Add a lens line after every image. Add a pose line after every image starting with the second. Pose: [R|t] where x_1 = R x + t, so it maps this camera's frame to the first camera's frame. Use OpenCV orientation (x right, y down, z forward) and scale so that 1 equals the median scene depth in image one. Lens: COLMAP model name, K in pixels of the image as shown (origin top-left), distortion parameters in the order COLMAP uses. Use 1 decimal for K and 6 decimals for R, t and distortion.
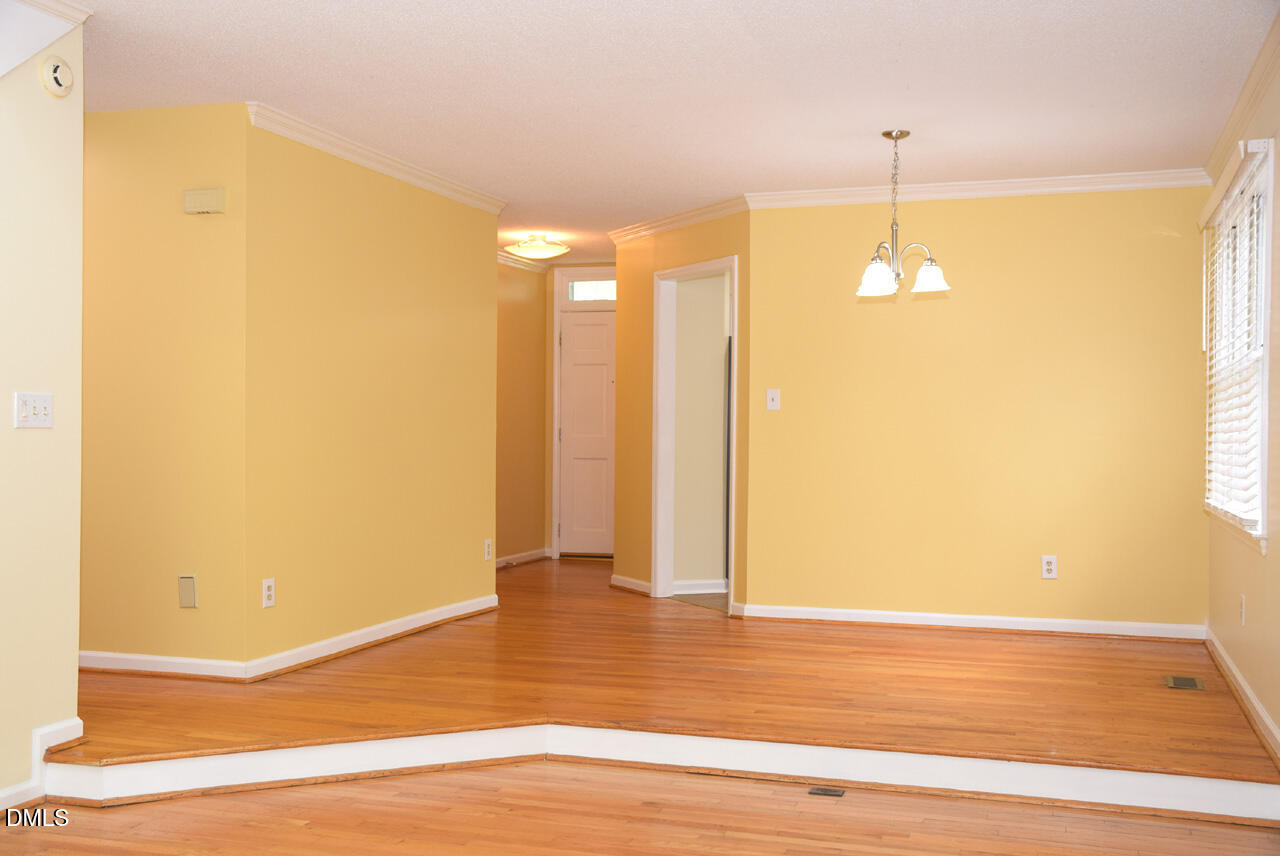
lens RADIAL K [[1334.6, 0, 650.7], [0, 1334.6, 436.9], [0, 0, 1]] dist [-0.000520, 0.000000]
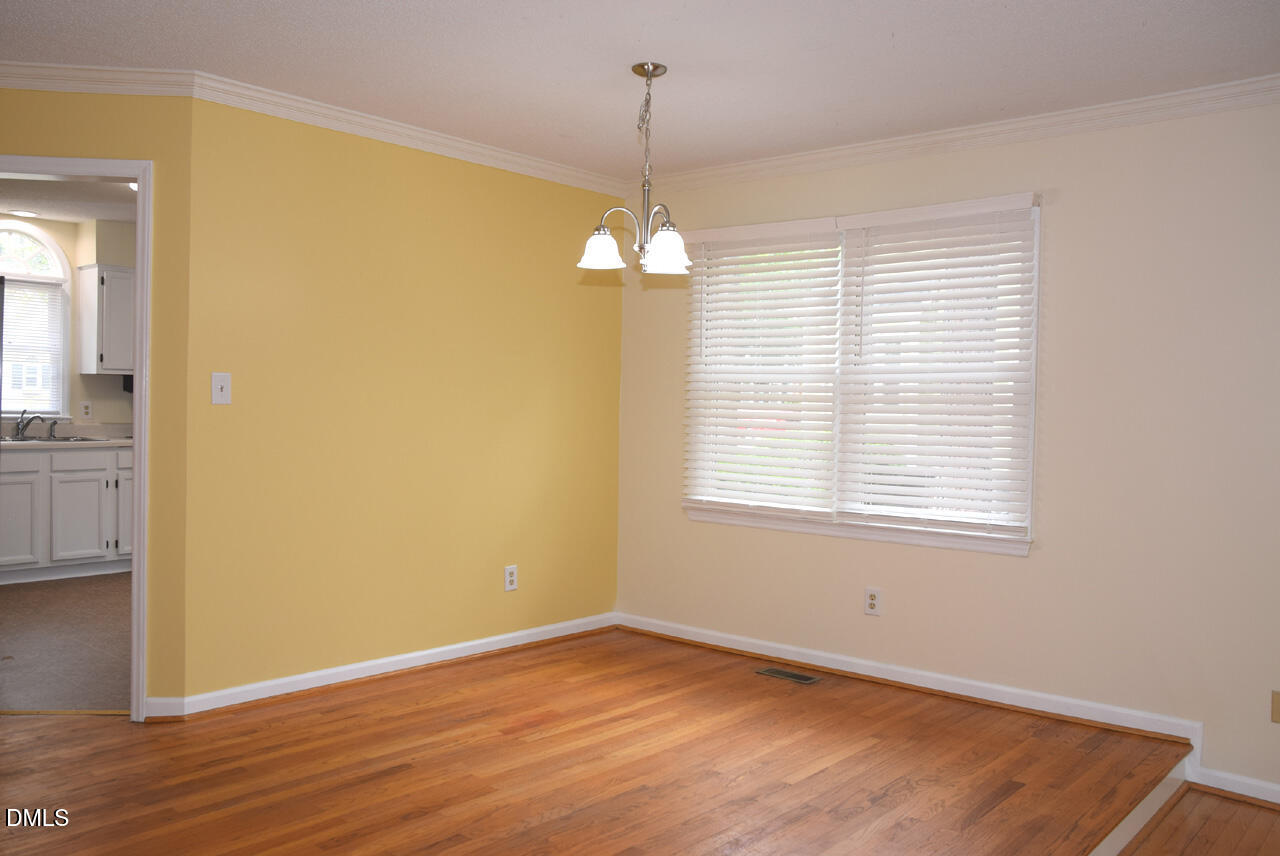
lens RADIAL K [[1026.9, 0, 634.1], [0, 1026.9, 429.5], [0, 0, 1]] dist [-0.094403, 0.094264]
pose [[0.407117, -0.019634, 0.913165, -0.334942], [-0.015259, 0.999483, 0.028293, -0.028305], [-0.913249, -0.025453, 0.406607, 0.685279]]
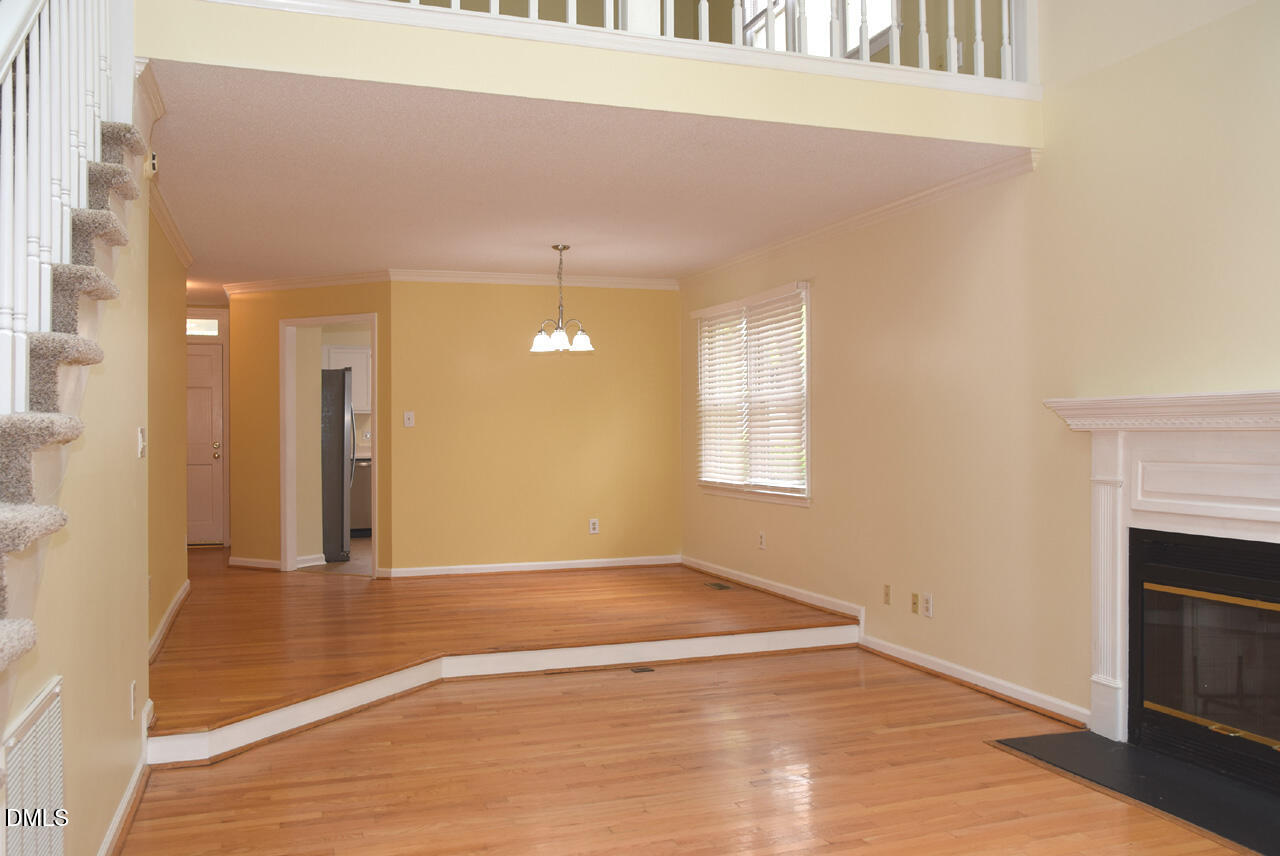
lens RADIAL K [[1026.9, 0, 631.7], [0, 1026.9, 433.5], [0, 0, 1]] dist [-0.094403, 0.094264]
pose [[0.802790, -0.014121, 0.596094, -0.406373], [0.014773, 0.999884, 0.003791, -0.015581], [-0.596079, 0.005763, 0.802905, 0.013419]]
